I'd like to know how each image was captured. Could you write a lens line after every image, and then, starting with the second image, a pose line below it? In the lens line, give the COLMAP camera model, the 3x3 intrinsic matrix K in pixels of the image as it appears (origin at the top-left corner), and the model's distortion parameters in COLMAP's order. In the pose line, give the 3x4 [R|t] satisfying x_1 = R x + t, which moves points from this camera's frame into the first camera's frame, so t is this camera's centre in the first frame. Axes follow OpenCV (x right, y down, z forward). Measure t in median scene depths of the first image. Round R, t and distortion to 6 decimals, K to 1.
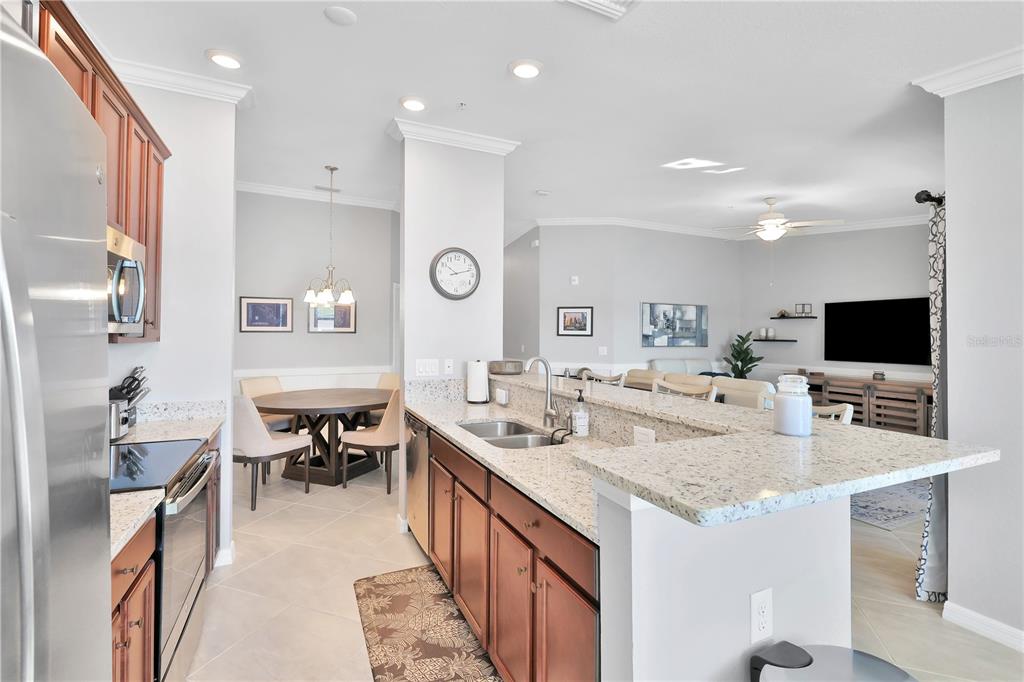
lens RADIAL K [[461.5, 0, 511.3], [0, 461.5, 330.0], [0, 0, 1]] dist [0.000769, 0.000222]
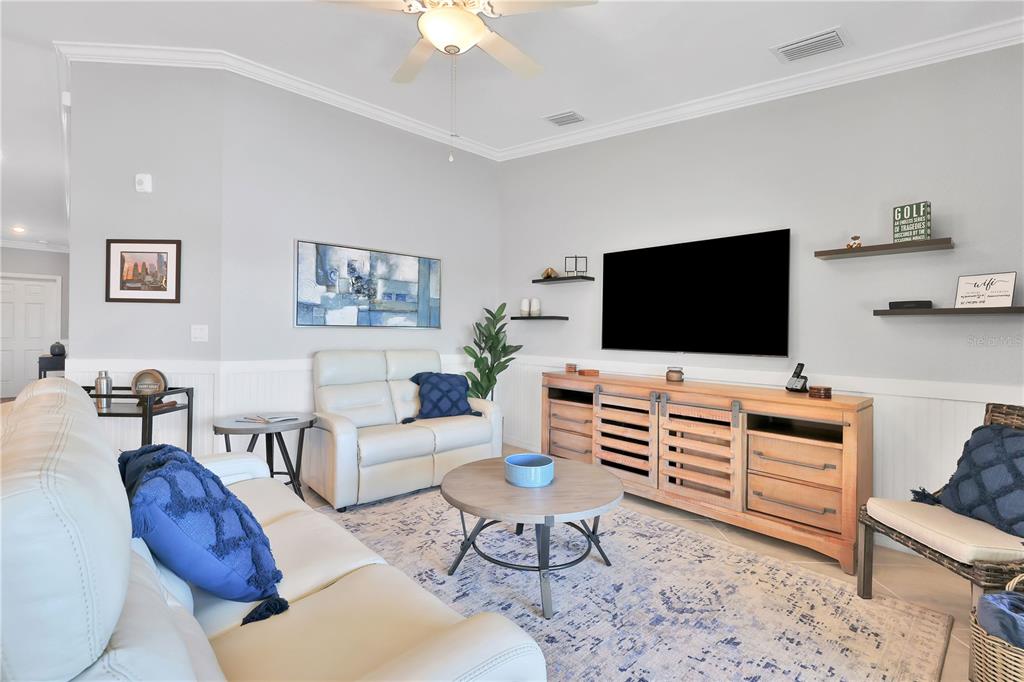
lens RADIAL K [[459.3, 0, 533.6], [0, 459.3, 331.2], [0, 0, 1]] dist [-0.001243, -0.000033]
pose [[0.939001, 0.006482, 0.343854, 0.352973], [-0.011569, 0.999852, 0.012743, 0.032428], [-0.343720, -0.015944, 0.938937, 0.427137]]
